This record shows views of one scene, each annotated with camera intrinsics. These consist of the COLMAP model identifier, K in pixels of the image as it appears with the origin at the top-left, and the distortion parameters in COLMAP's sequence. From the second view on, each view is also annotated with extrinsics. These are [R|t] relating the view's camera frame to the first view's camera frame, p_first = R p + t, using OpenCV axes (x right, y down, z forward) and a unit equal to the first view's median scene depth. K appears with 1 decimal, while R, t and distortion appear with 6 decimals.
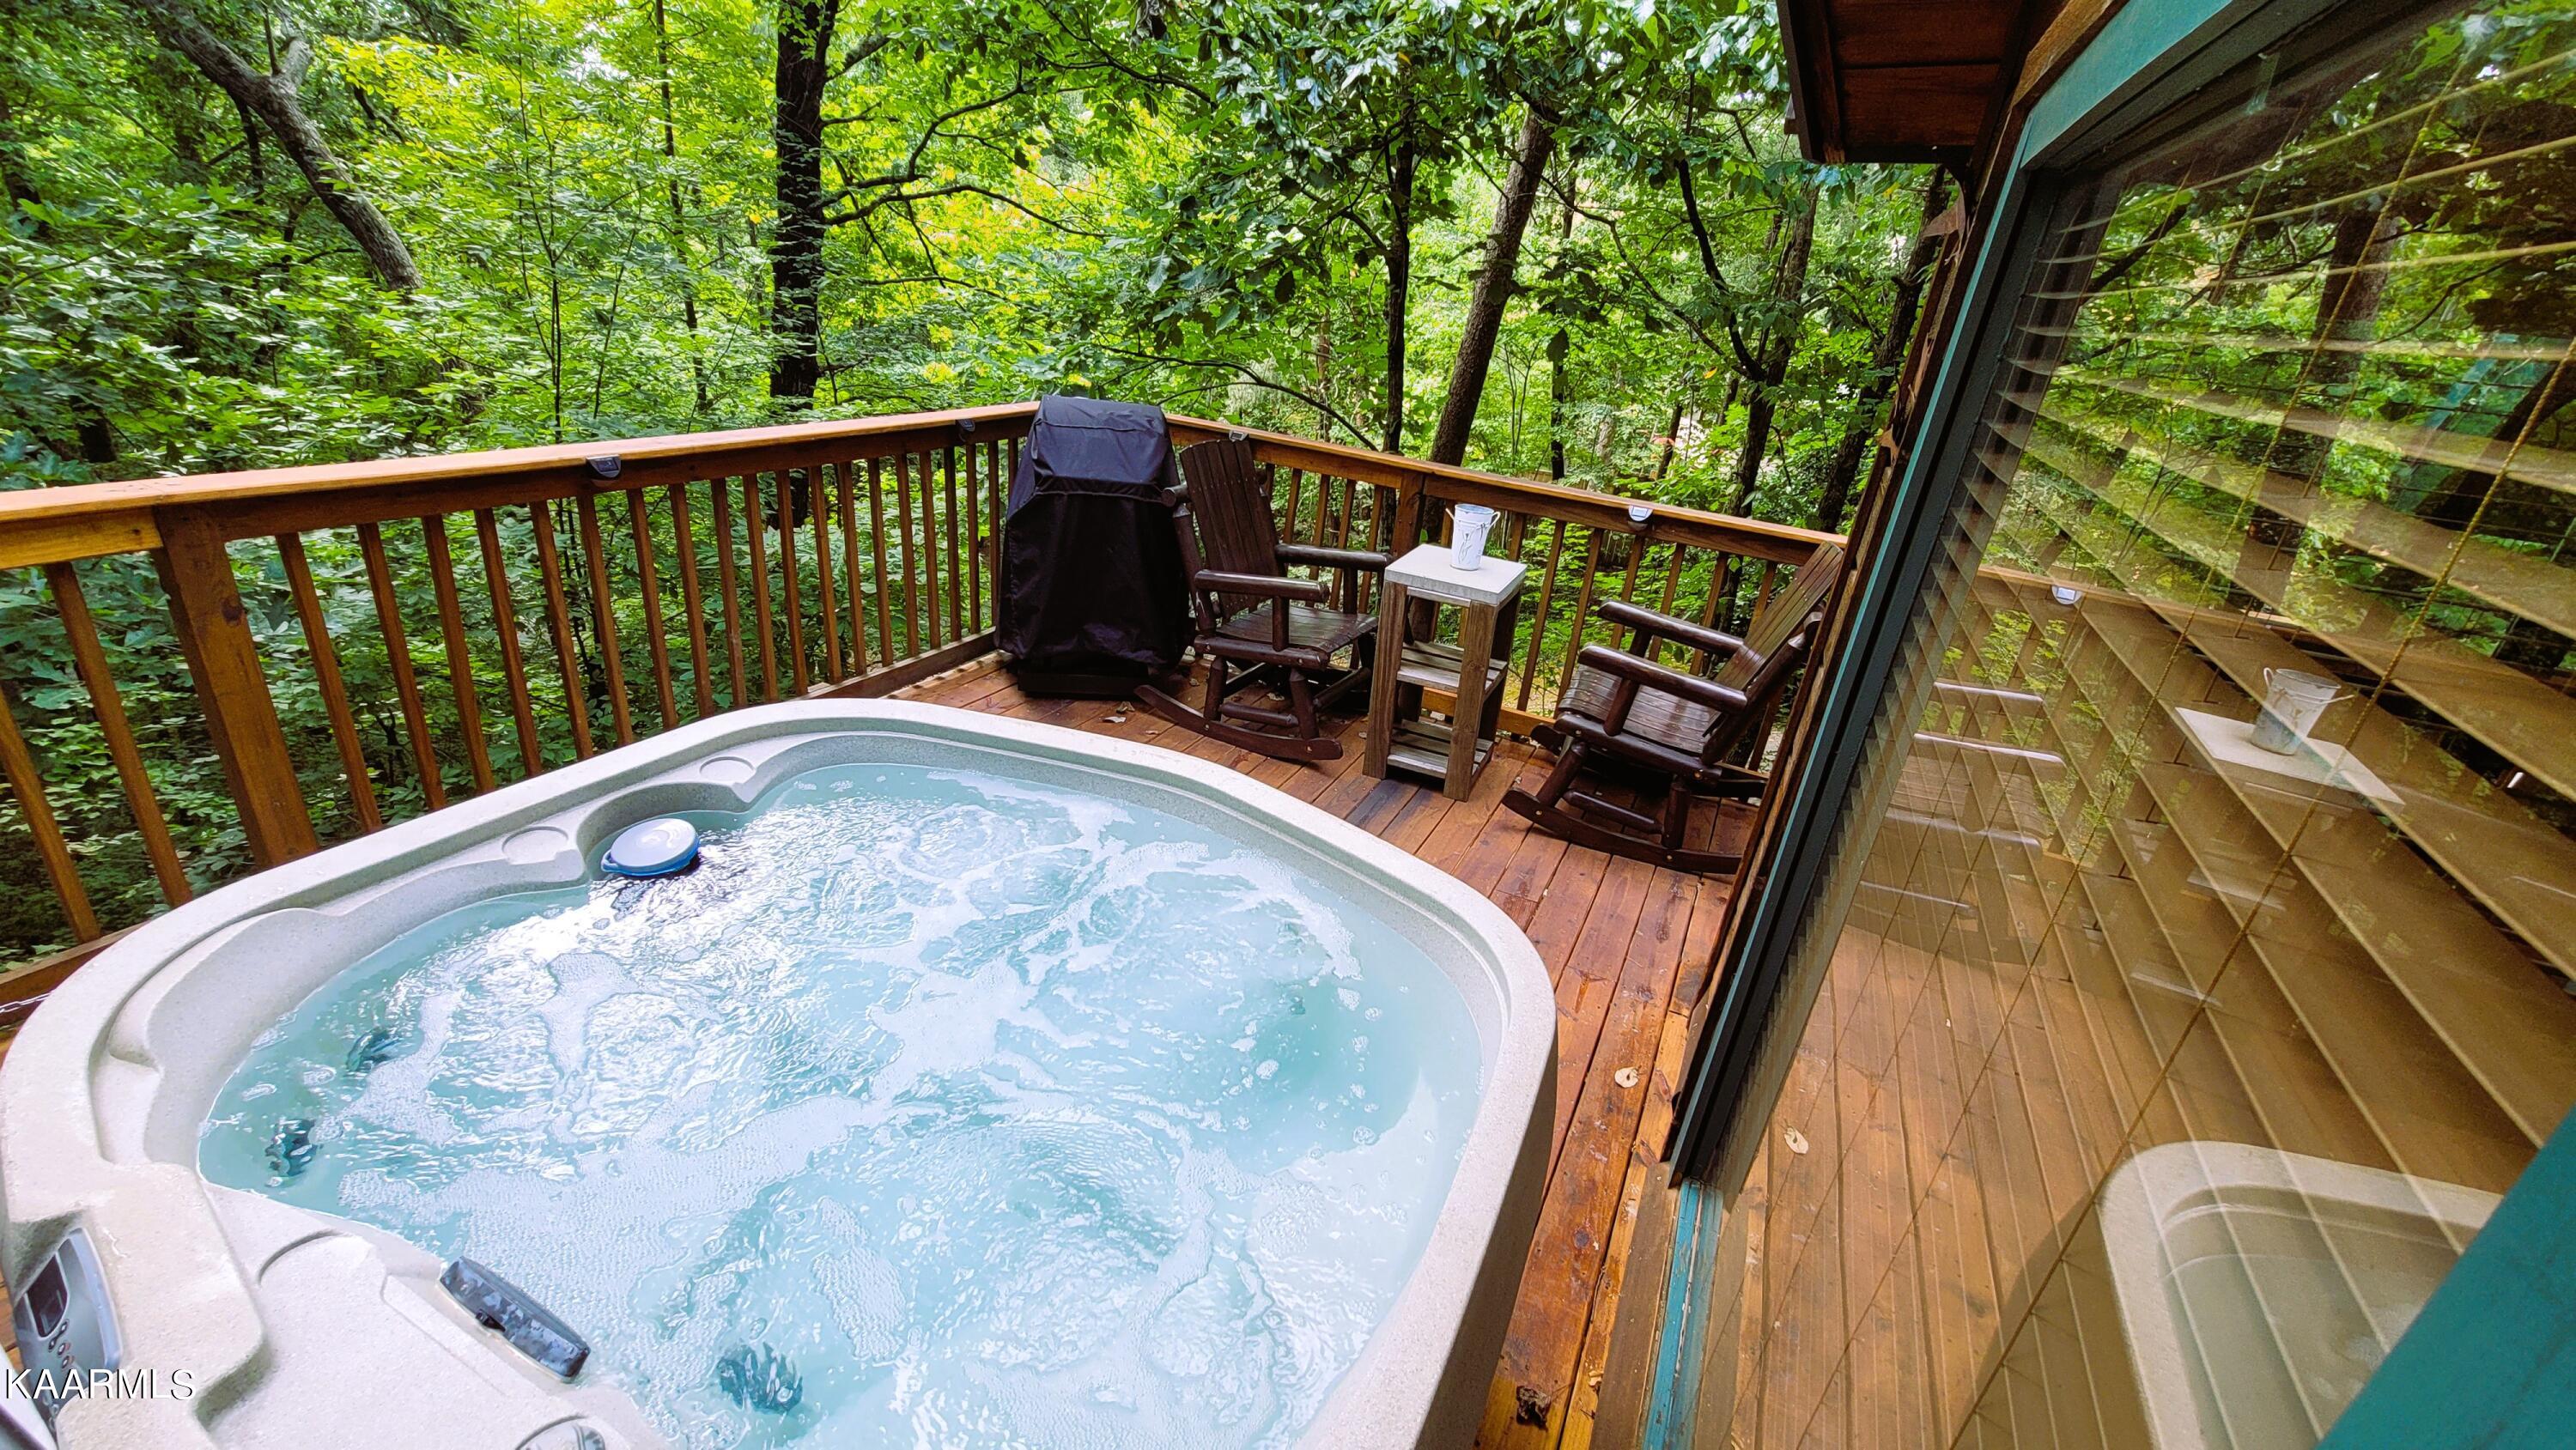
lens RADIAL K [[1066.2, 0, 1288.0], [0, 1066.2, 725.0], [0, 0, 1]] dist [0.000778, 0.000215]
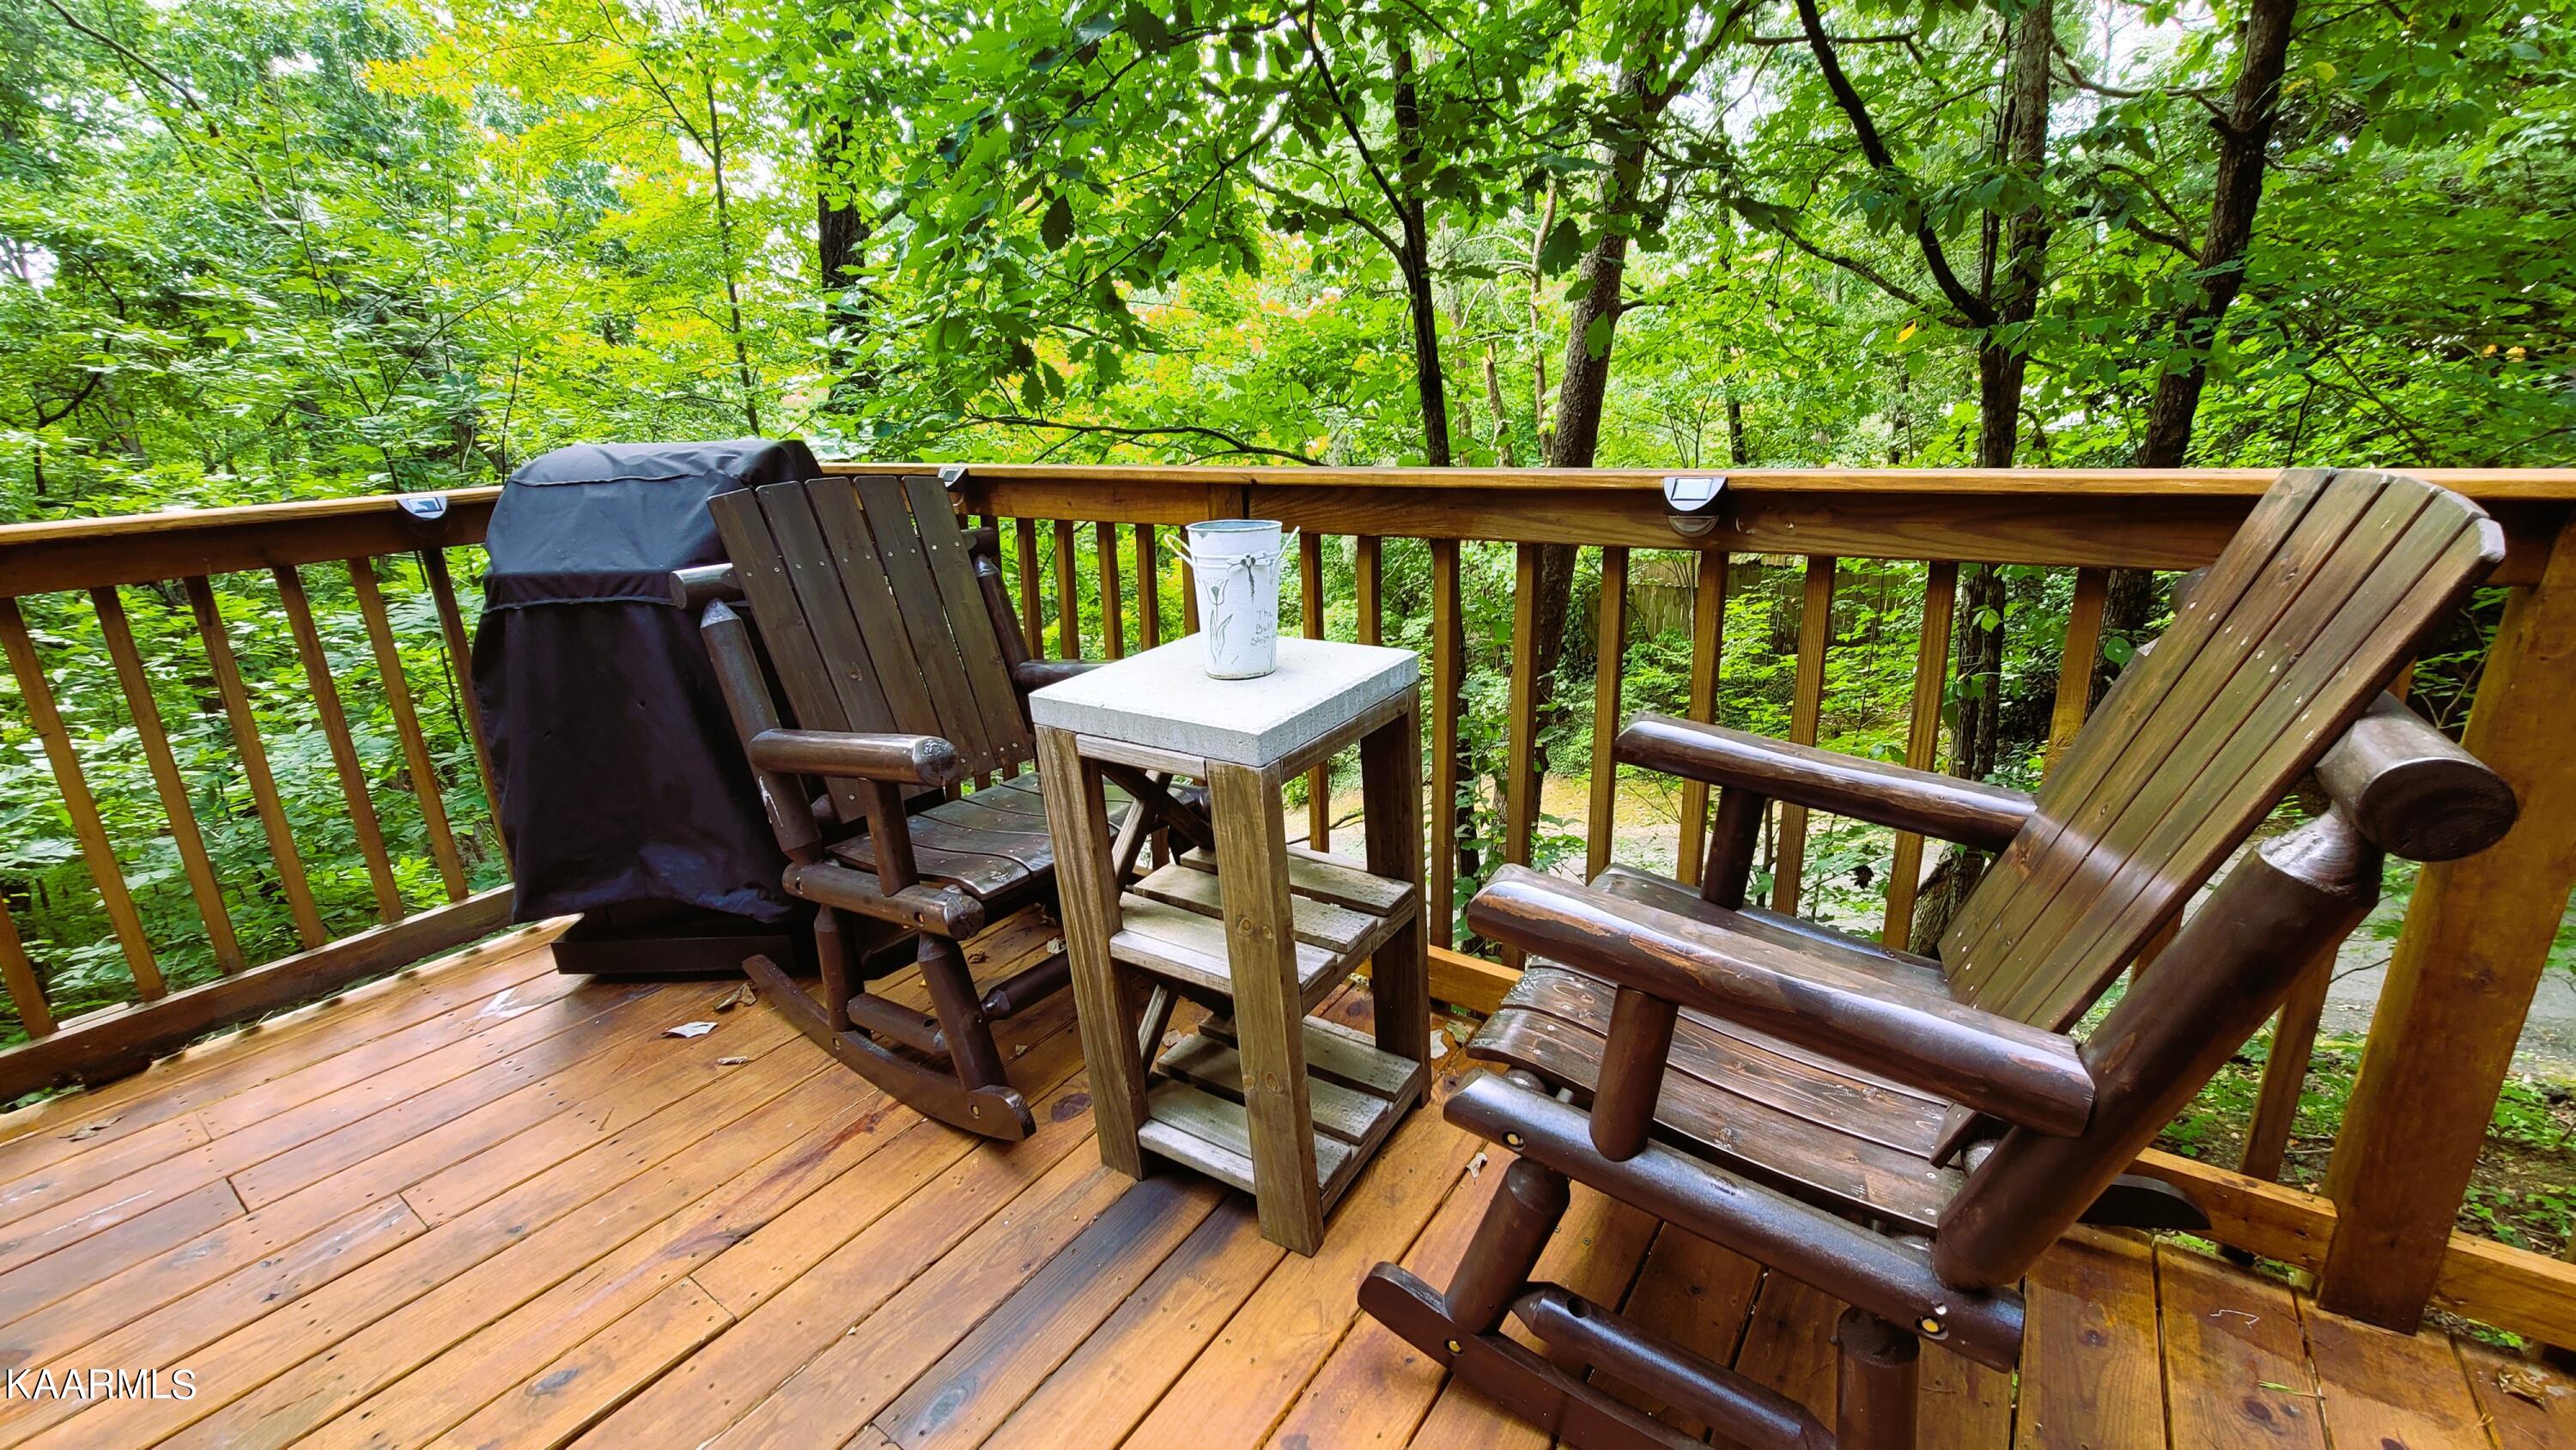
lens RADIAL K [[1027.9, 0, 1288.0], [0, 1027.9, 725.0], [0, 0, 1]] dist [0.000465, 0.000067]
pose [[0.972756, -0.091103, -0.213183, 0.267377], [0.066457, 0.990540, -0.120061, -0.080657], [0.222104, 0.102622, 0.969607, 0.627942]]
